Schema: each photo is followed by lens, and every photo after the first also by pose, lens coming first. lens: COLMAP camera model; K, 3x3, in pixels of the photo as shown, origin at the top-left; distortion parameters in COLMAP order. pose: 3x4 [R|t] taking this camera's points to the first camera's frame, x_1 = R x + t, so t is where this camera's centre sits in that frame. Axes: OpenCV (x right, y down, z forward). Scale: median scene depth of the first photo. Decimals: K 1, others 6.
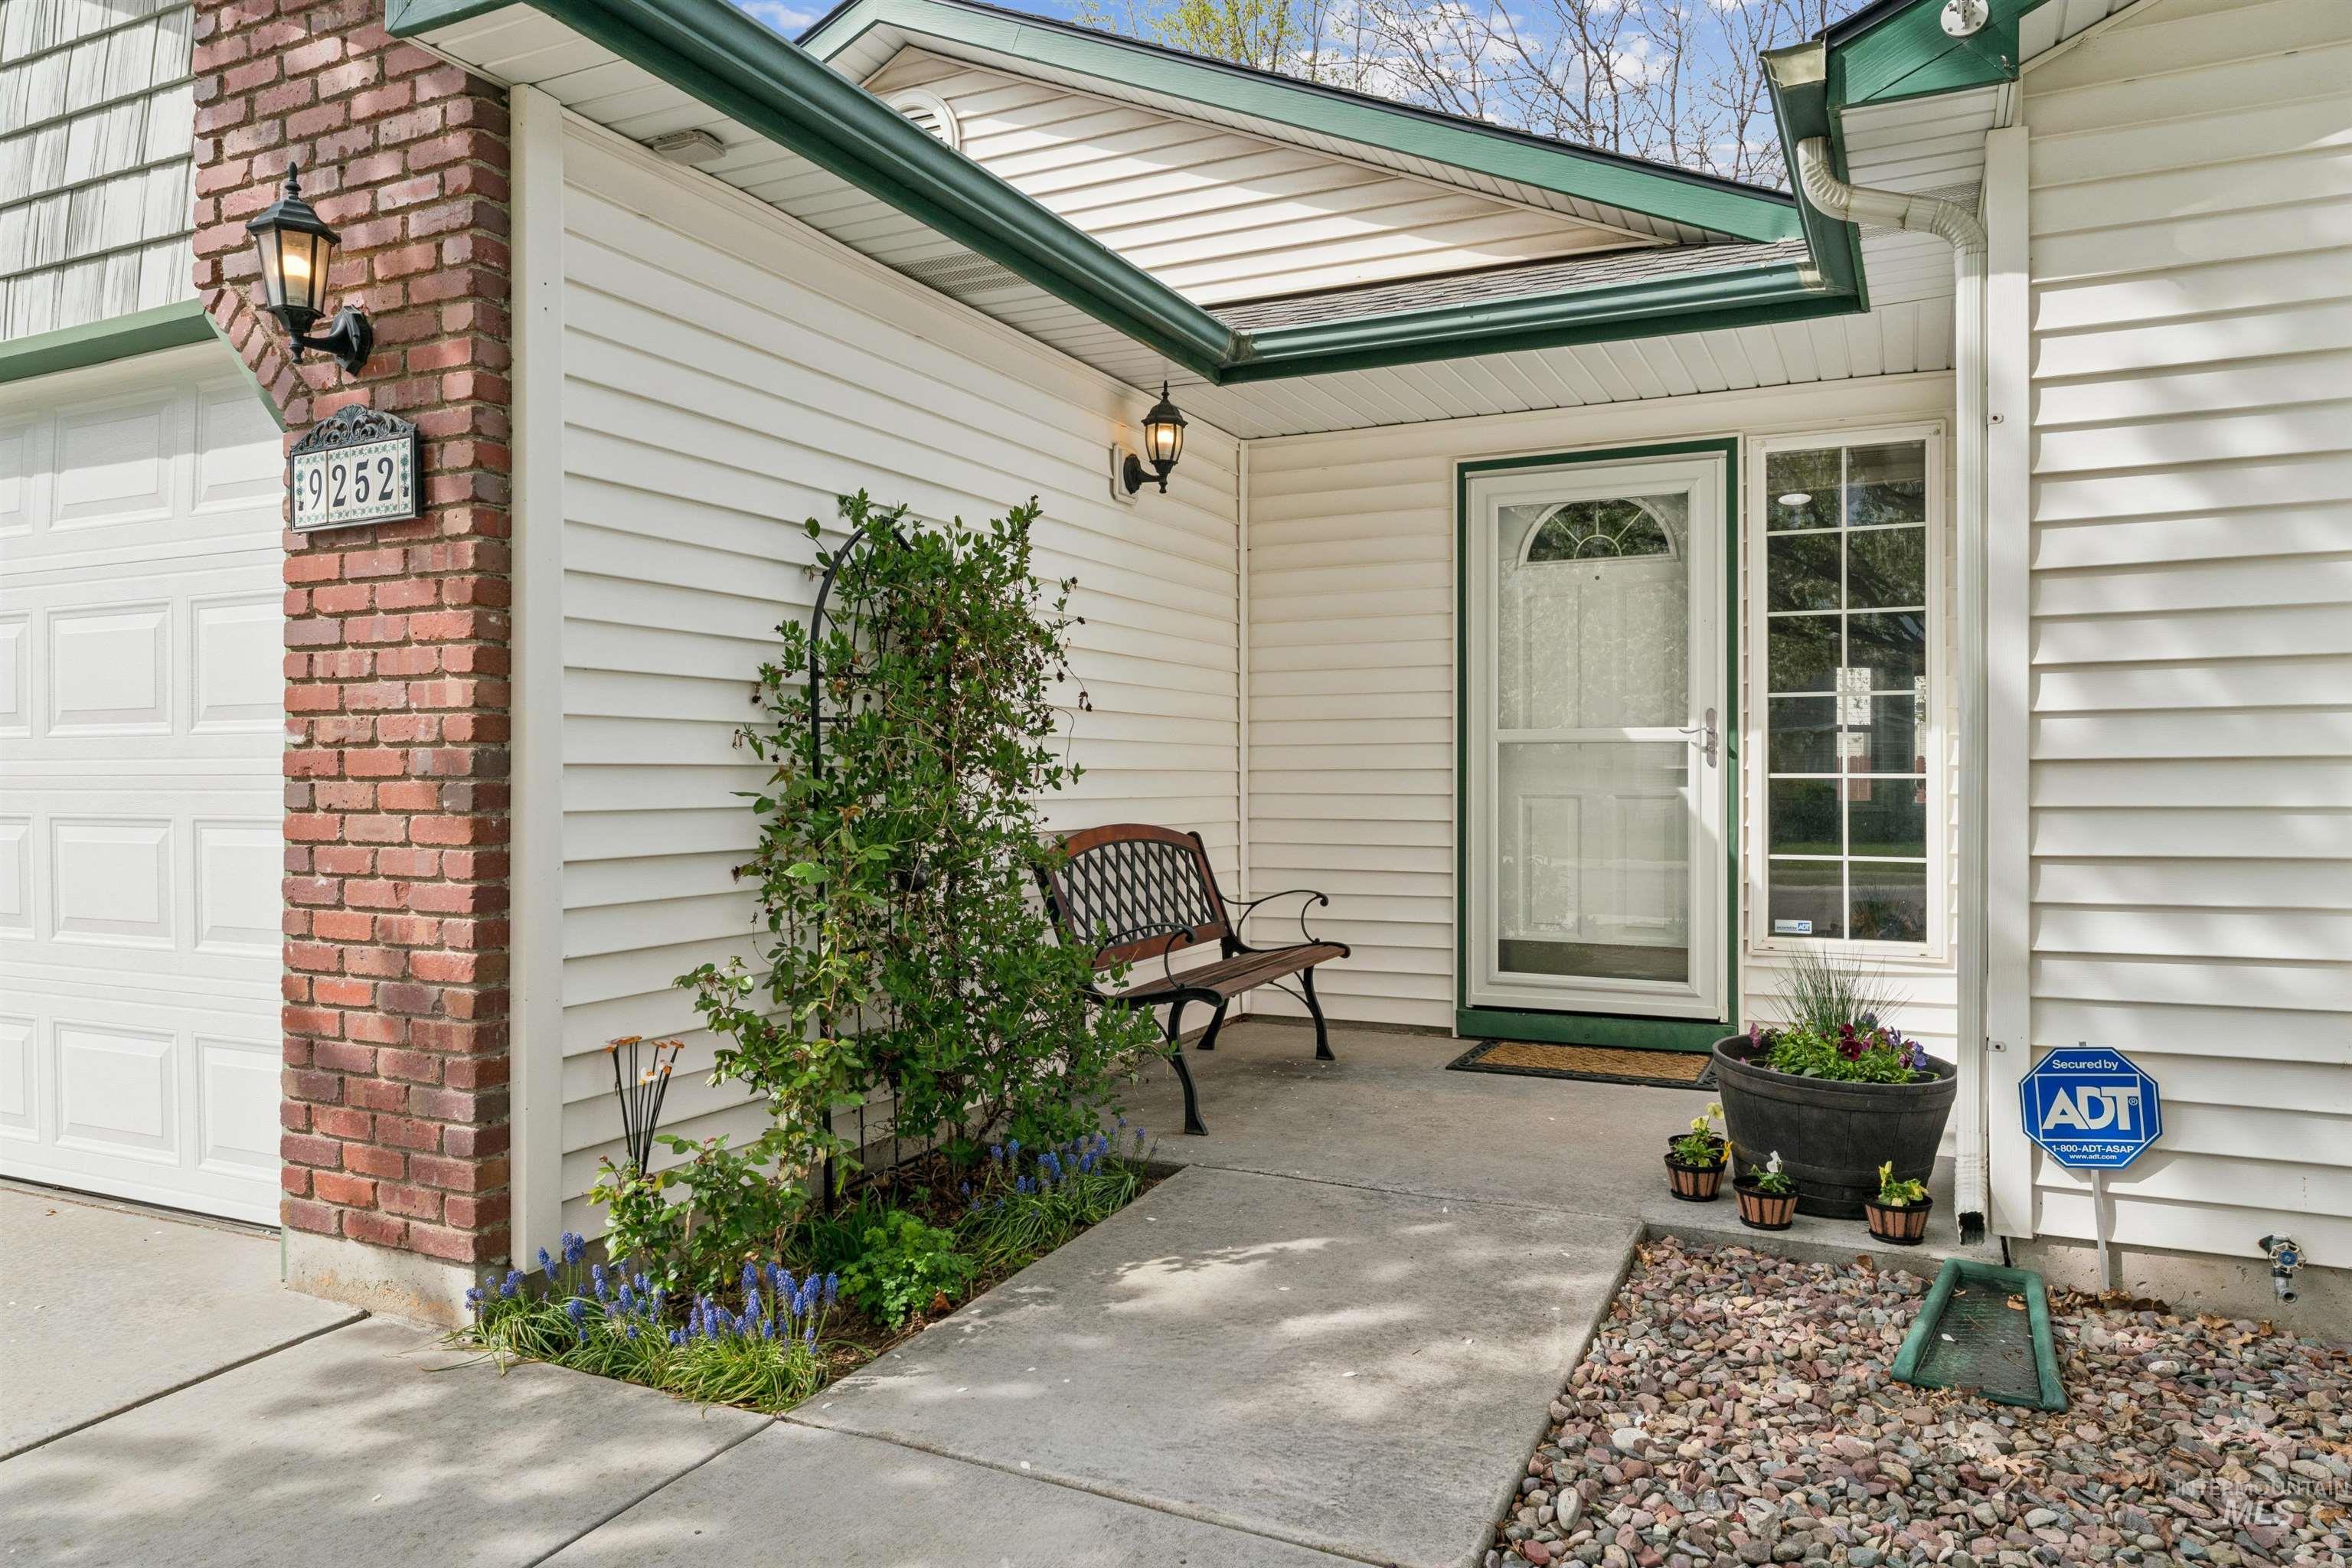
lens RADIAL K [[1552.5, 0, 1172.3], [0, 1552.5, 770.3], [0, 0, 1]] dist [0.004024, 0.000537]
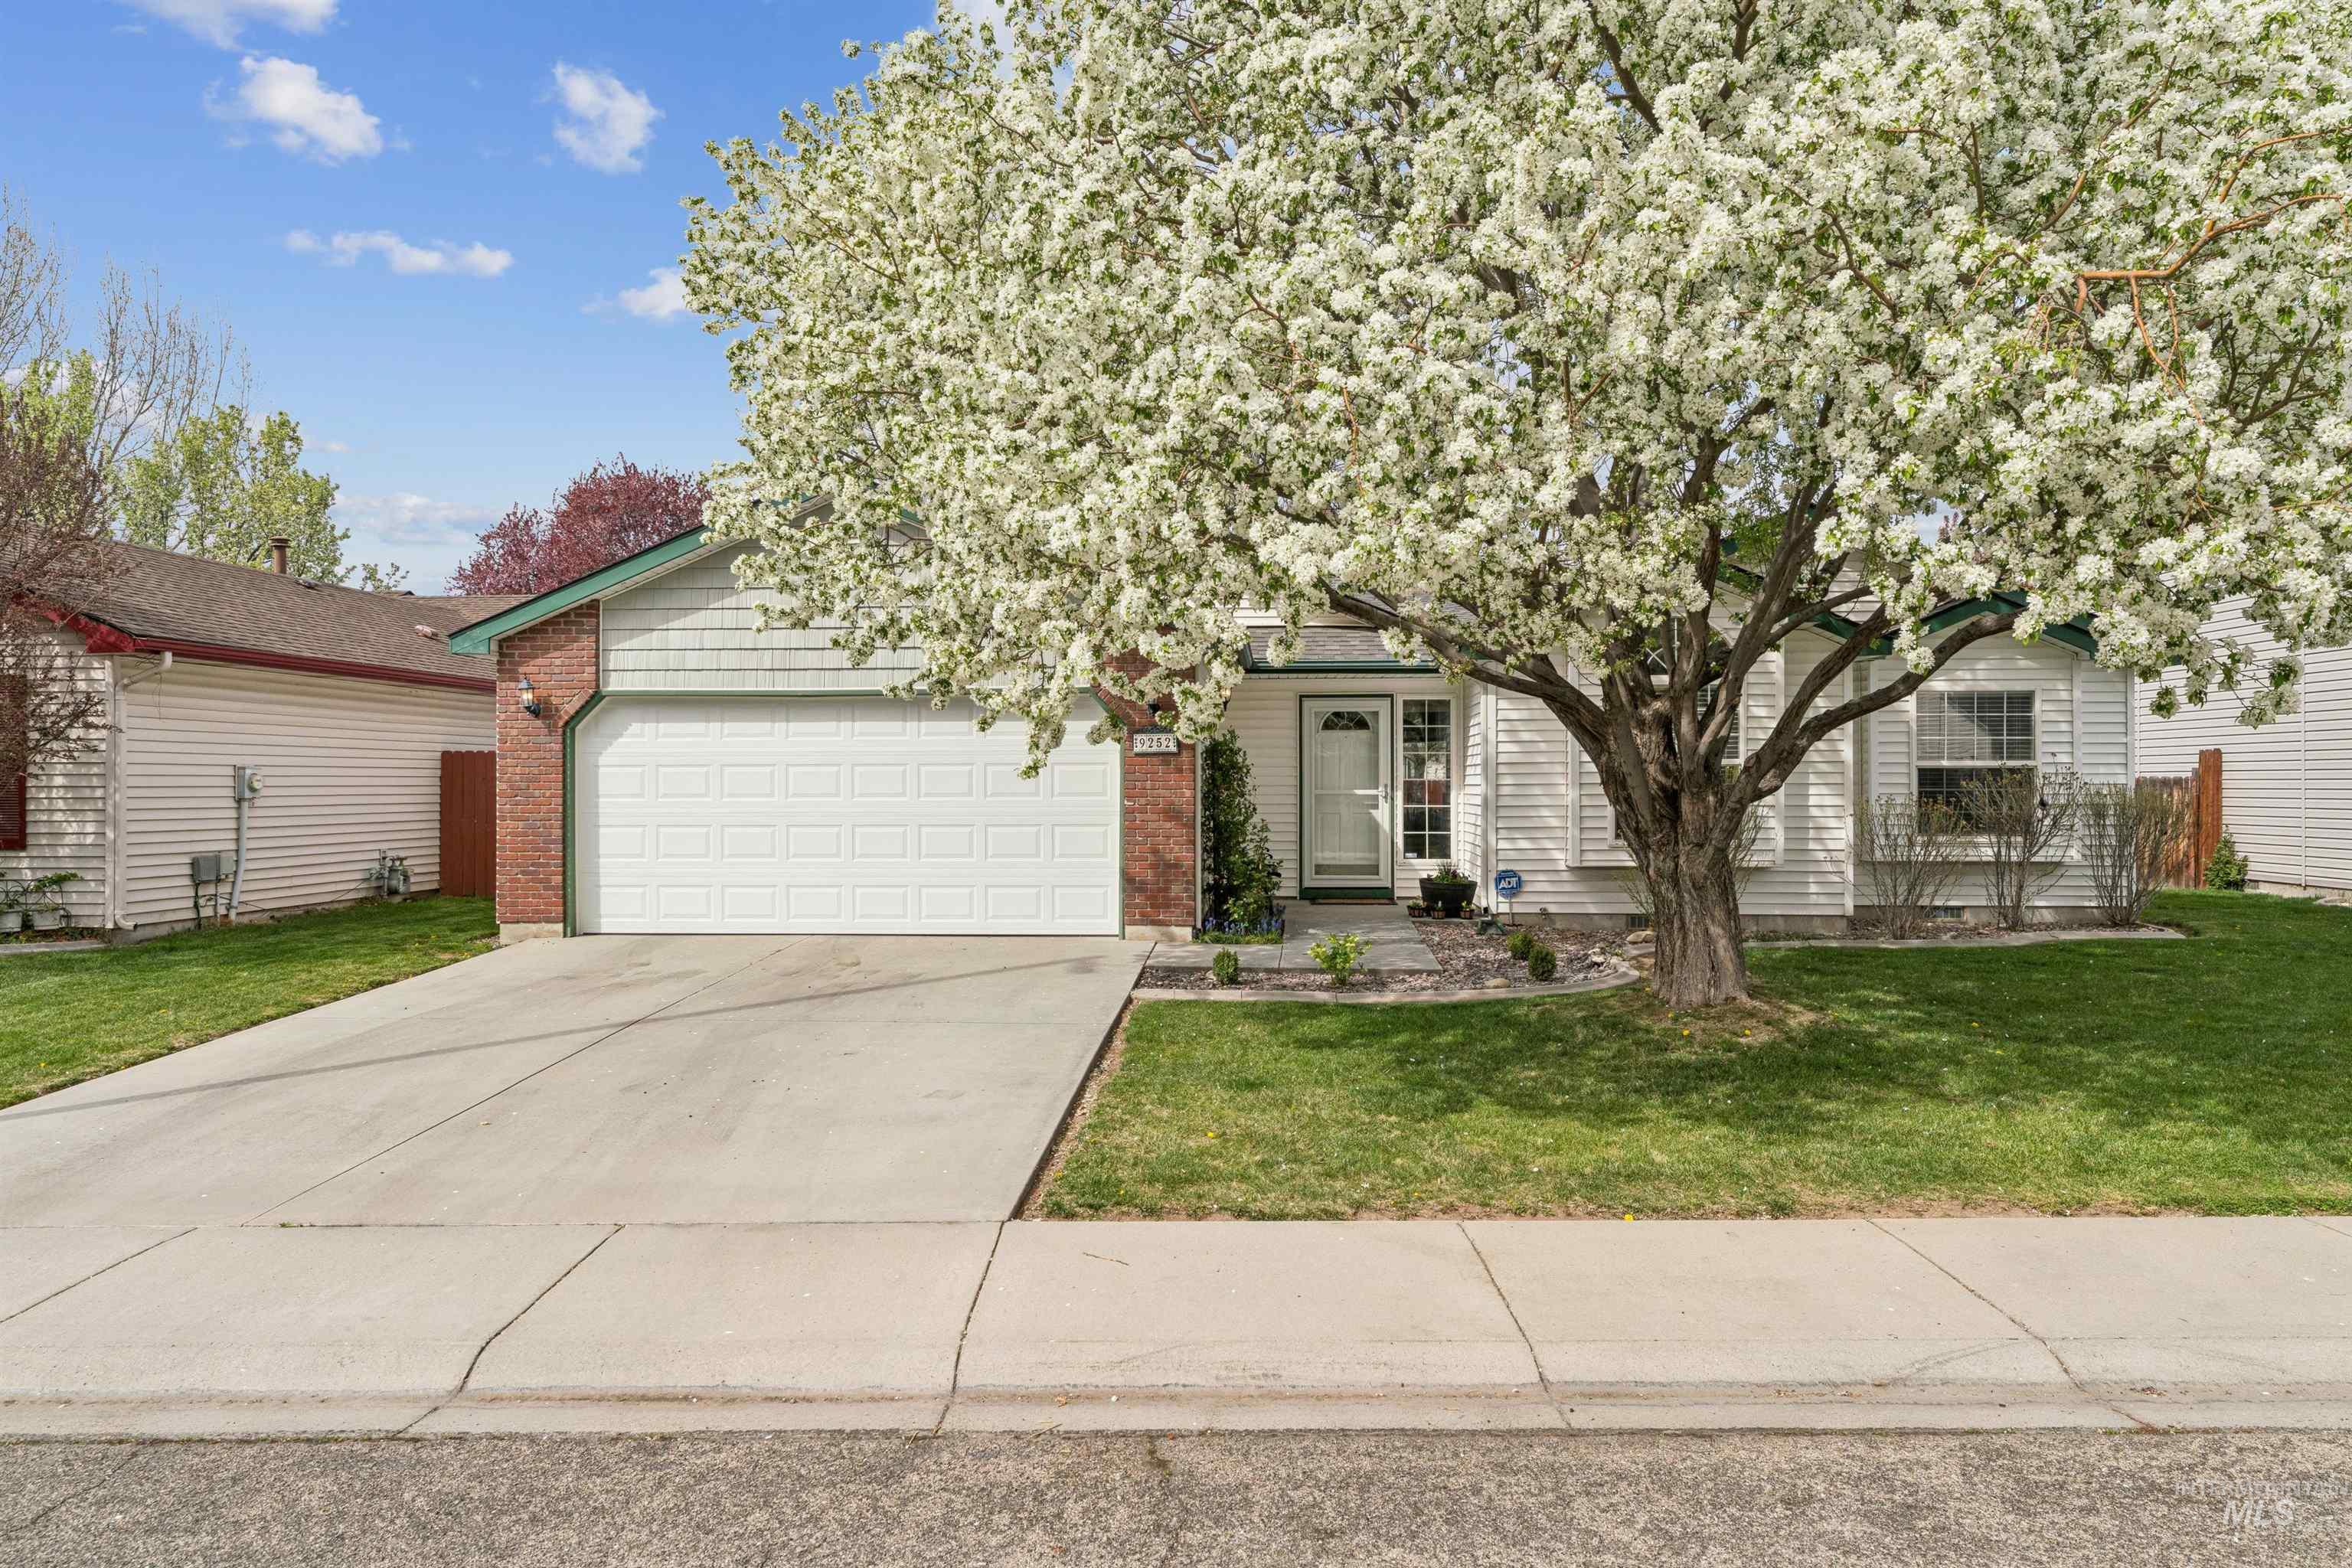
lens RADIAL K [[1552.5, 0, 1172.3], [0, 1552.5, 770.3], [0, 0, 1]] dist [0.004024, 0.000537]
pose [[0.928749, 0.001579, 0.370706, -1.673764], [0.000463, 0.999985, -0.005419, -0.072373], [-0.370709, 0.005204, 0.928735, -2.380487]]
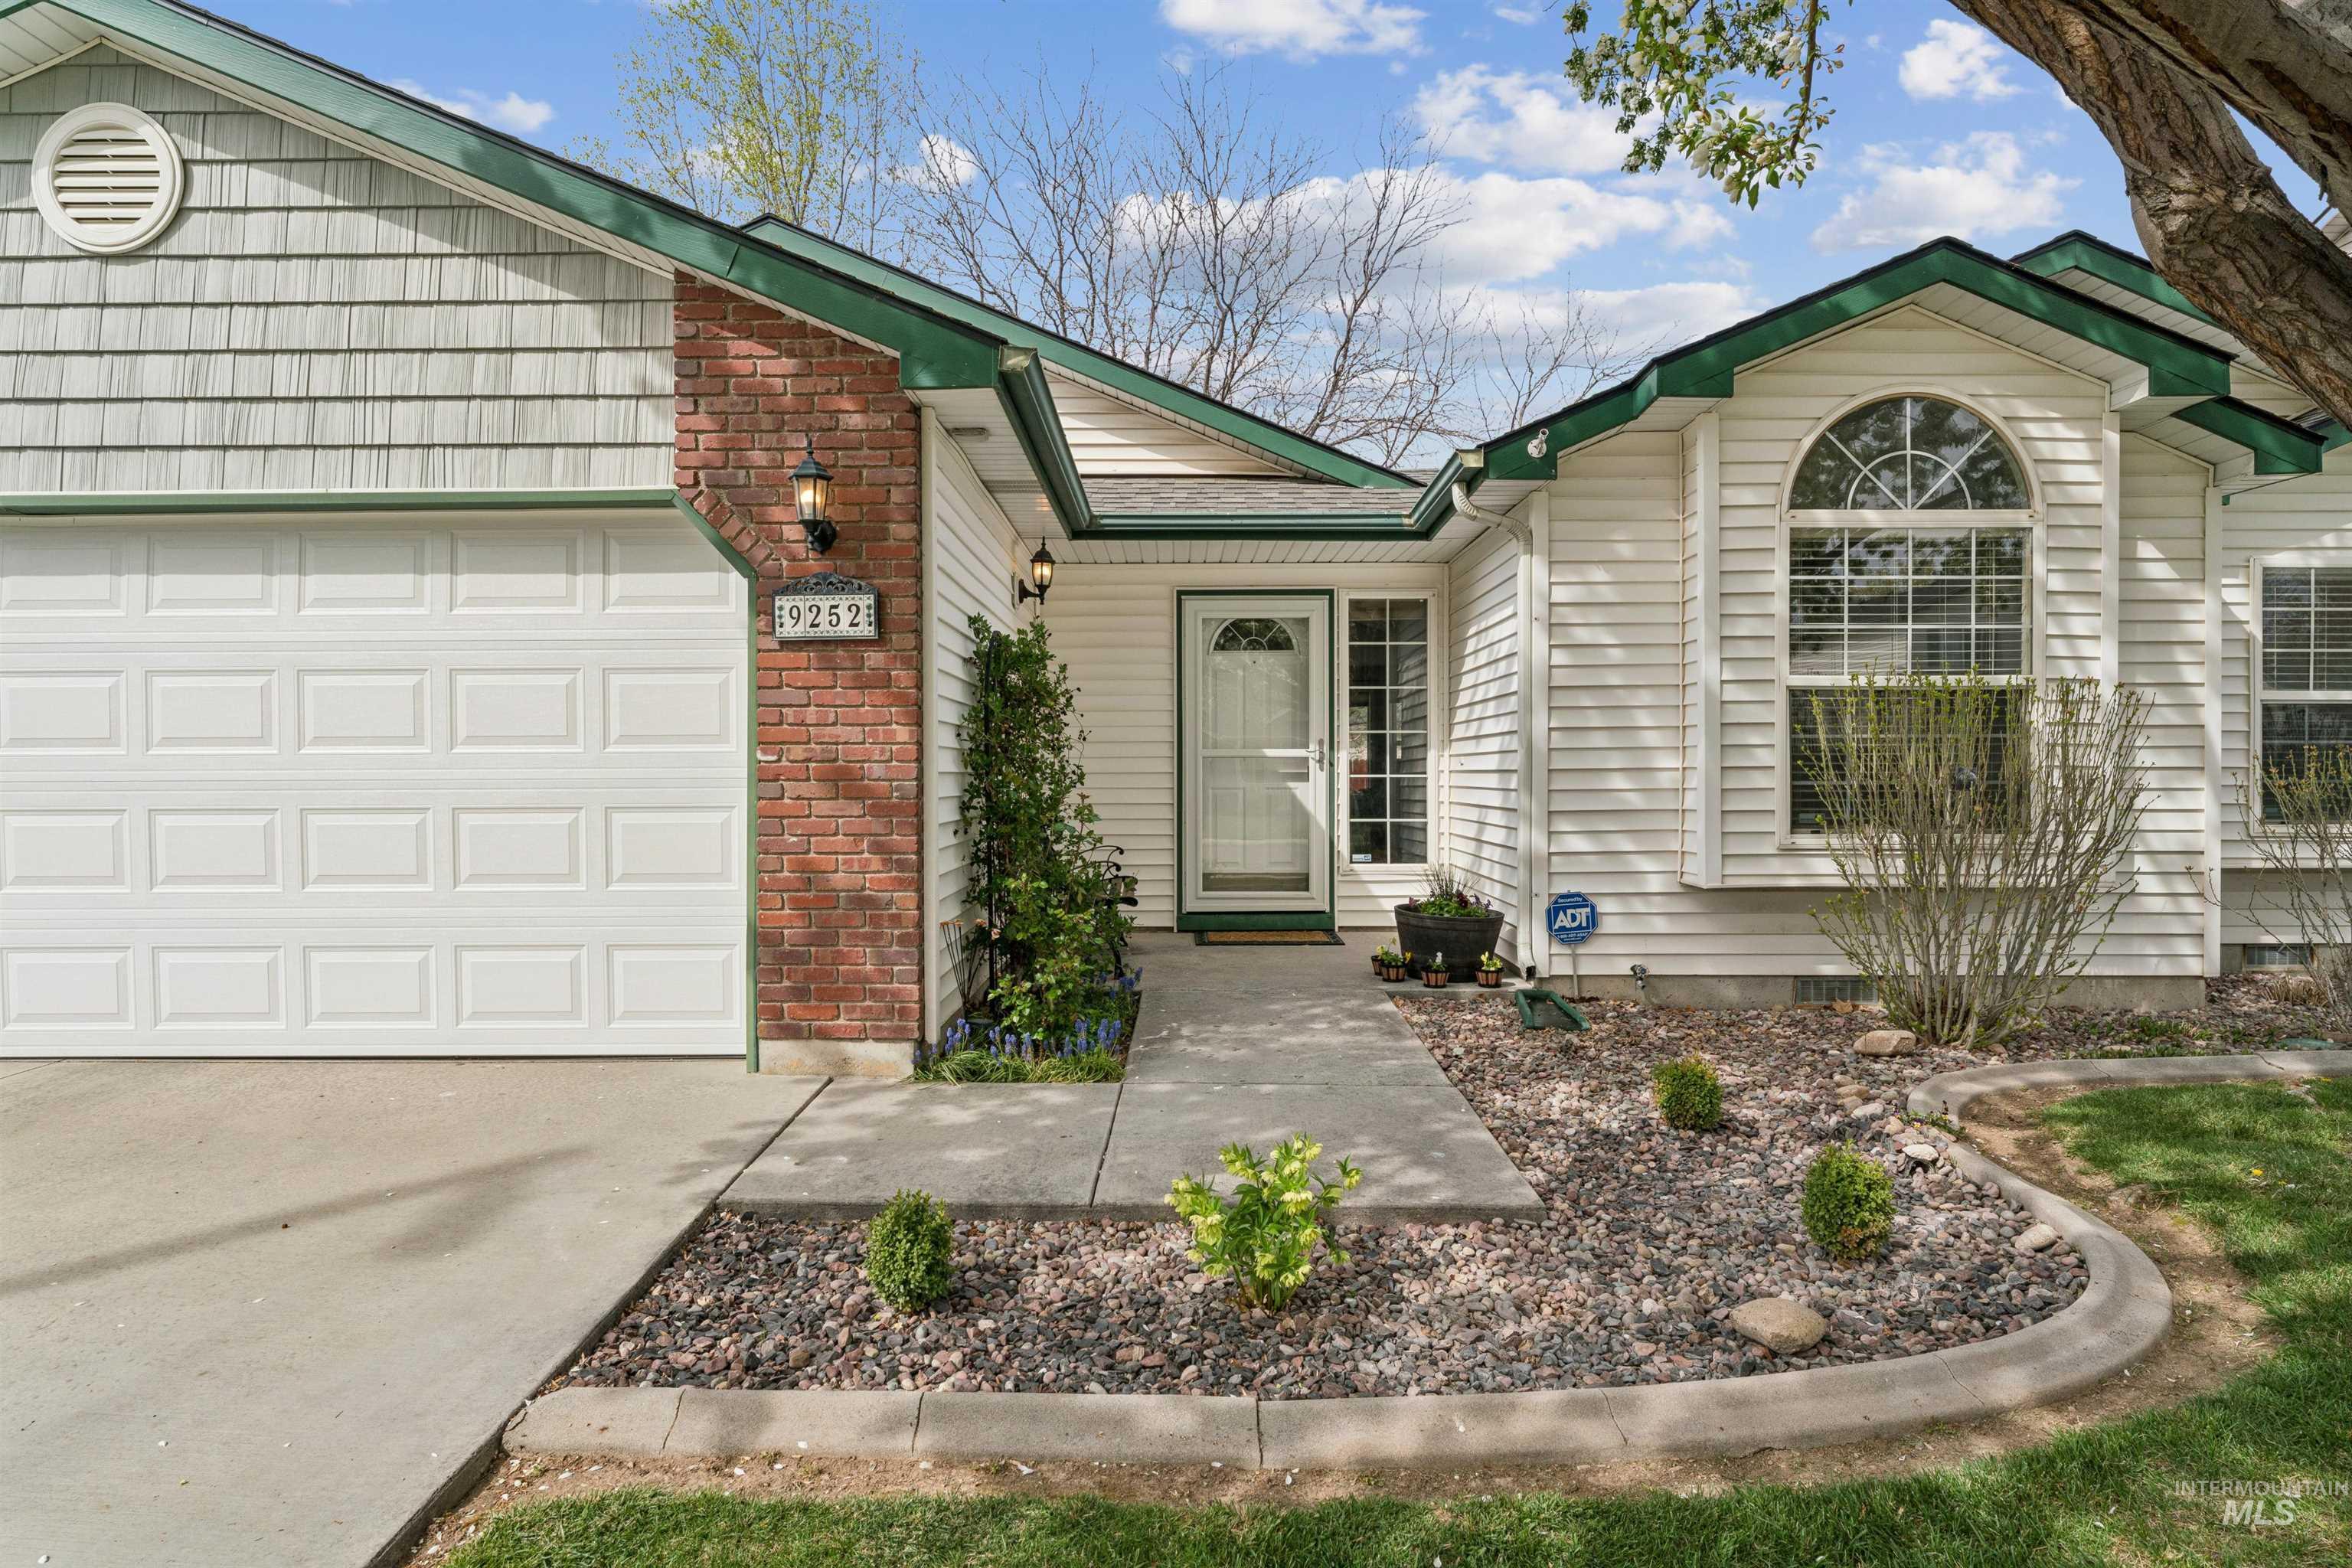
lens RADIAL K [[1317.5, 0, 1176.0], [0, 1317.5, 784.0], [0, 0, 1]] dist [-0.001094, -0.000951]
pose [[0.903108, -0.005583, 0.429376, -0.671346], [0.001112, 0.999943, 0.010662, -0.005496], [-0.429411, -0.009152, 0.903063, -0.447949]]
